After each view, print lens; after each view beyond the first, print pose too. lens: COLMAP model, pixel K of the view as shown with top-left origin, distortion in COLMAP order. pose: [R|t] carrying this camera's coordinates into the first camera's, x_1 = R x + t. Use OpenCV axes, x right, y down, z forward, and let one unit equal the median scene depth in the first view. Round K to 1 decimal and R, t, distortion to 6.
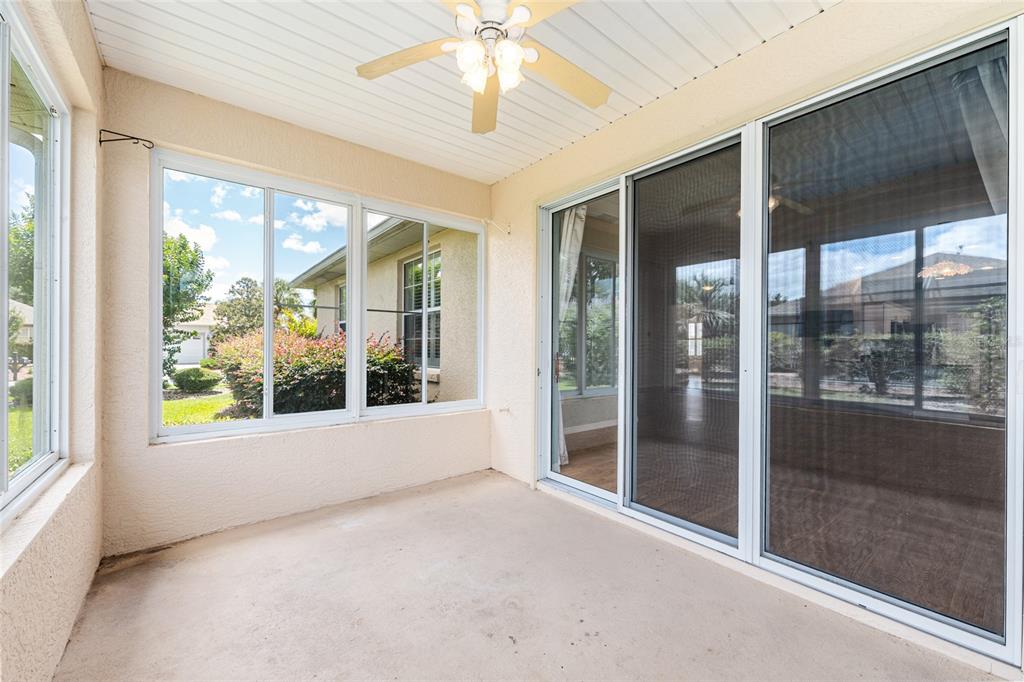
lens RADIAL K [[408.8, 0, 513.2], [0, 408.8, 345.1], [0, 0, 1]] dist [-0.003026, -0.000421]
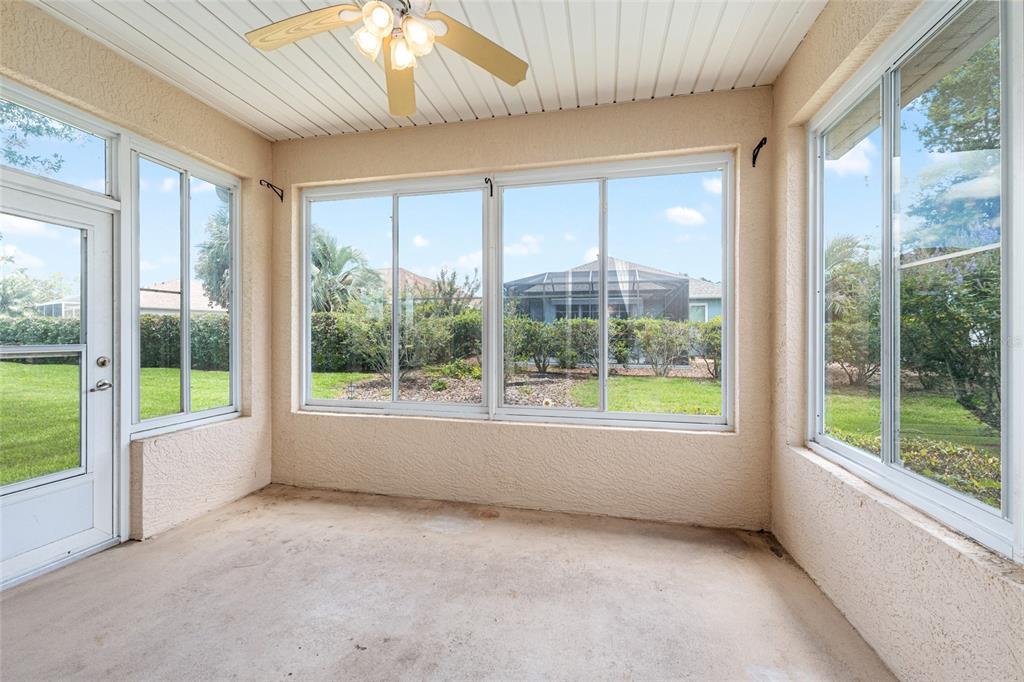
lens RADIAL K [[408.8, 0, 511.0], [0, 408.8, 338.1], [0, 0, 1]] dist [-0.003026, -0.000421]
pose [[-0.776551, -0.003739, -0.630043, 0.279844], [-0.003958, 0.999992, -0.001056, 0.000947], [0.630042, 0.001673, -0.776560, 1.670556]]
